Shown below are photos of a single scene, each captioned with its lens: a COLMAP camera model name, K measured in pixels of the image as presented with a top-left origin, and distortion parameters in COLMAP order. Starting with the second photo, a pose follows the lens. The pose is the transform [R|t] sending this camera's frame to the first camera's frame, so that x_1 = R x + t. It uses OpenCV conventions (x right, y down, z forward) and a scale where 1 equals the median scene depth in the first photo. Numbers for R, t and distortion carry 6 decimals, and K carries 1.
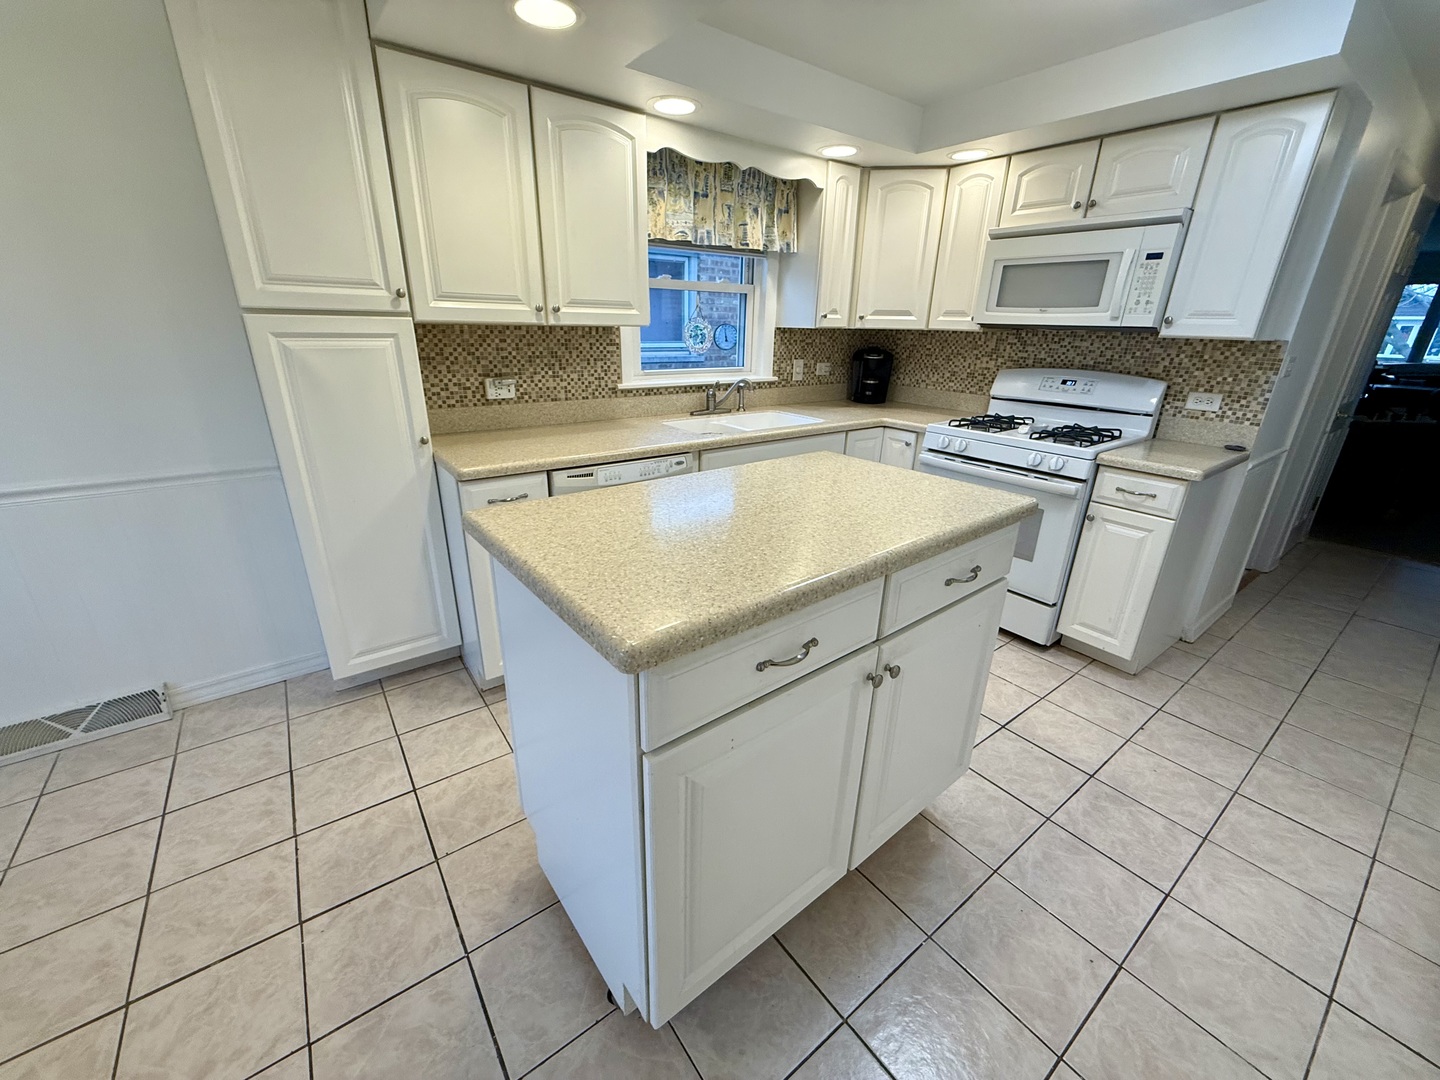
lens RADIAL K [[573.3, 0, 716.2], [0, 573.3, 538.7], [0, 0, 1]] dist [-0.002378, 0.000238]
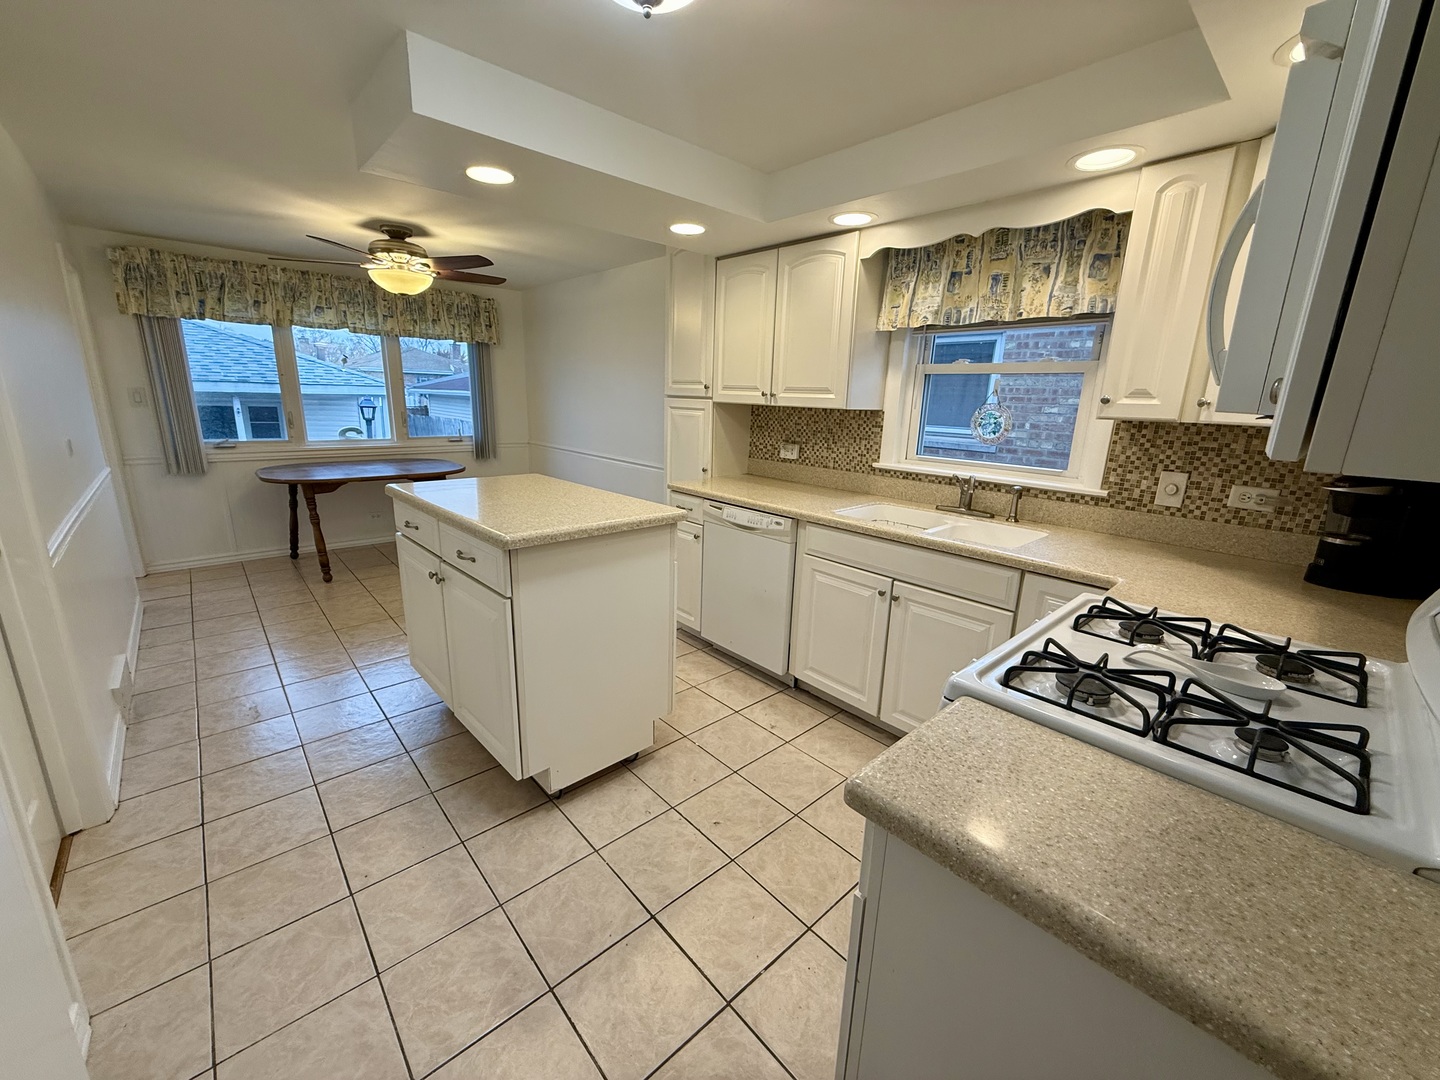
lens RADIAL K [[573.3, 0, 716.8], [0, 573.3, 537.9], [0, 0, 1]] dist [-0.002378, 0.000238]
pose [[0.094289, 0.222518, -0.970358, 0.882848], [-0.377619, 0.909856, 0.171951, -0.219718], [0.921148, 0.350212, 0.169816, 0.612559]]
